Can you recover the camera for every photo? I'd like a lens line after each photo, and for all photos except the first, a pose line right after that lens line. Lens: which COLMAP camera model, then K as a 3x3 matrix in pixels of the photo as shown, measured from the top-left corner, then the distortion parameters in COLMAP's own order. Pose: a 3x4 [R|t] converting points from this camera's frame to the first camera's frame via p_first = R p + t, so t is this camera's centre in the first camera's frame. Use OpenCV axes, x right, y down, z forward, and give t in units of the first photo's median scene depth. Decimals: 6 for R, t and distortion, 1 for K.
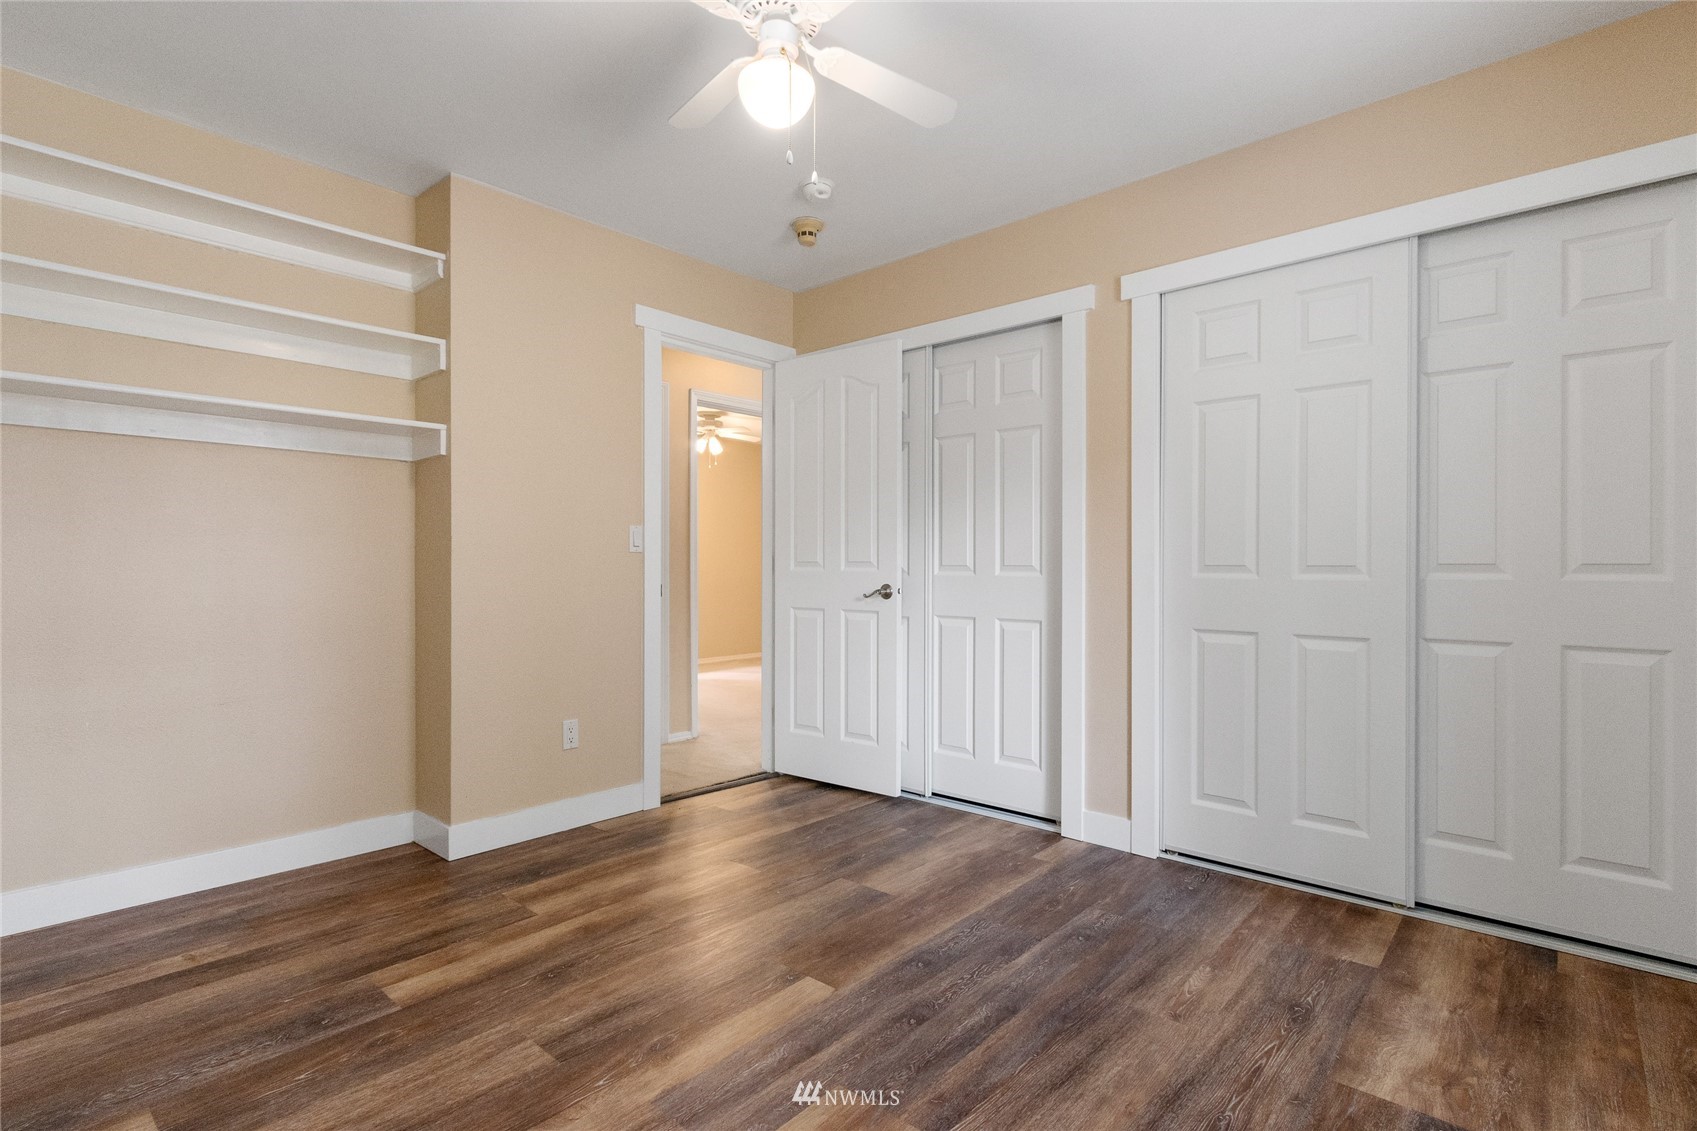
lens RADIAL K [[818.9, 0, 849.6], [0, 818.9, 566.7], [0, 0, 1]] dist [0.010684, -0.003252]
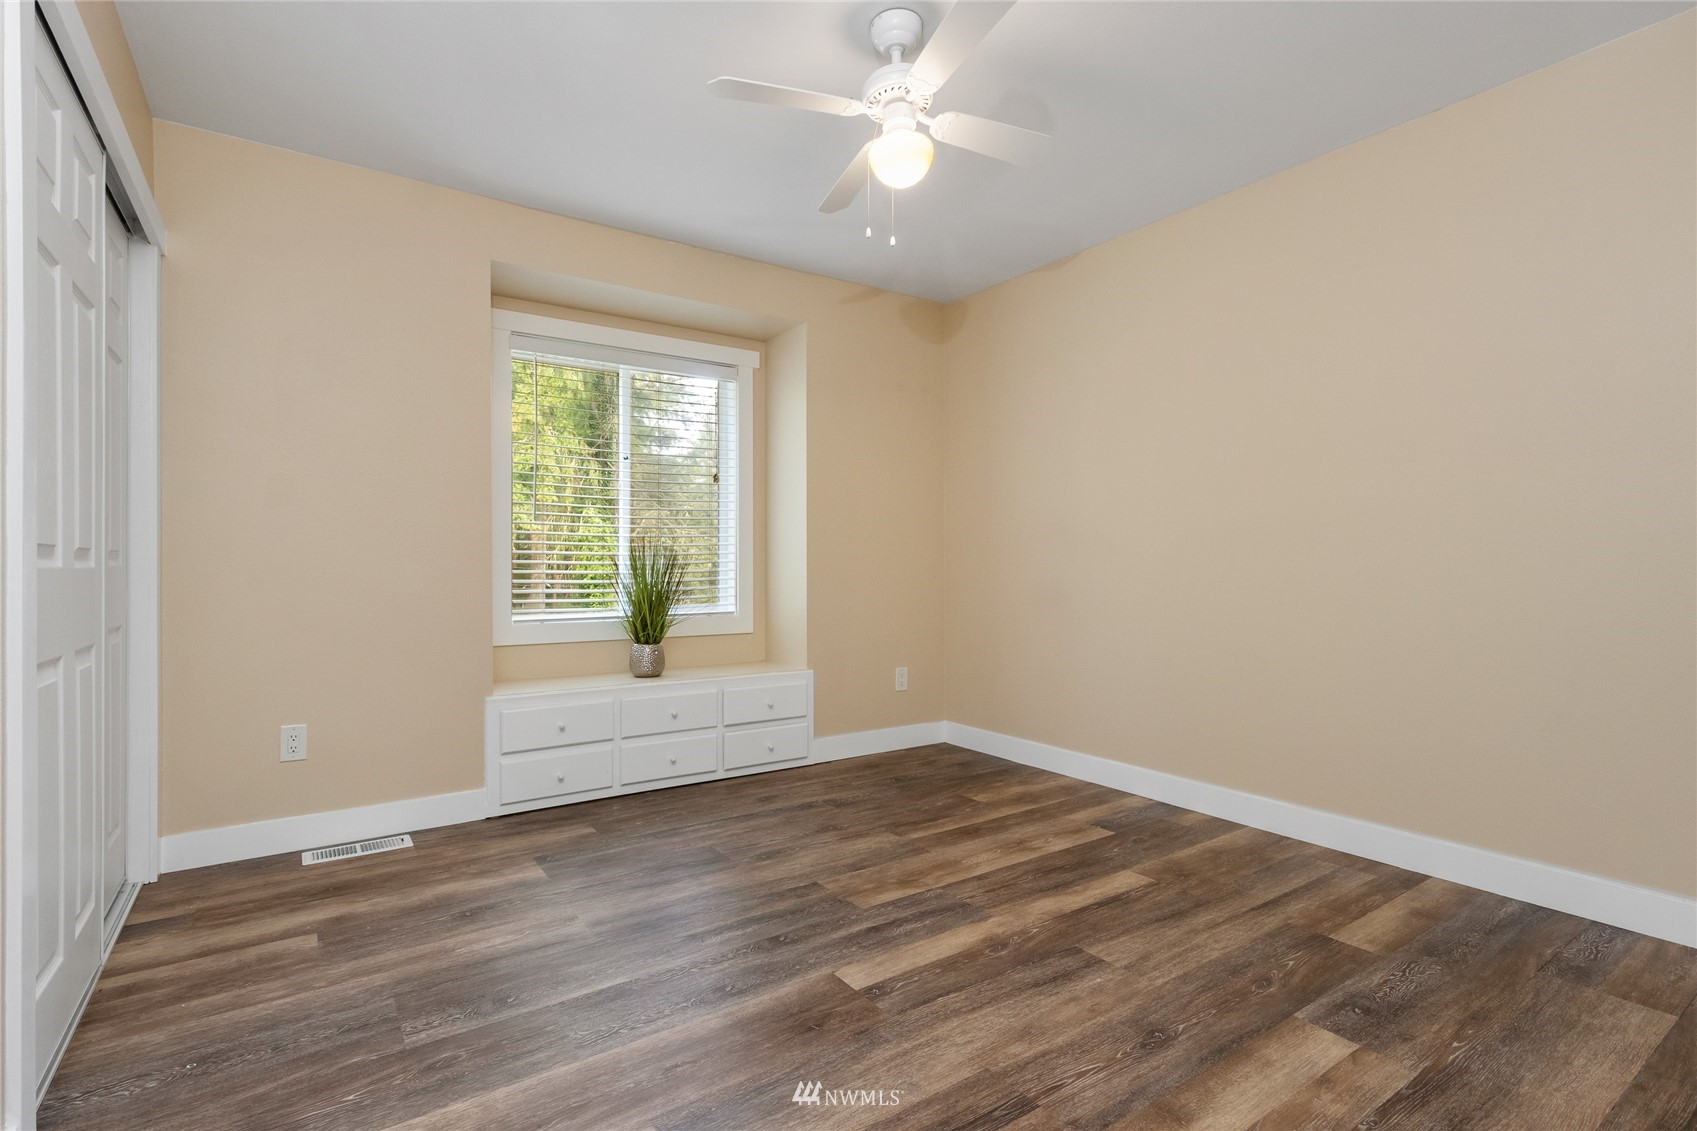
lens RADIAL K [[818.9, 0, 849.4], [0, 818.9, 565.9], [0, 0, 1]] dist [0.010684, -0.003252]
pose [[-0.971420, 0.000106, 0.237365, -0.267771], [0.000129, 1.000000, 0.000080, 0.028130], [-0.237365, 0.000108, -0.971420, 1.944984]]
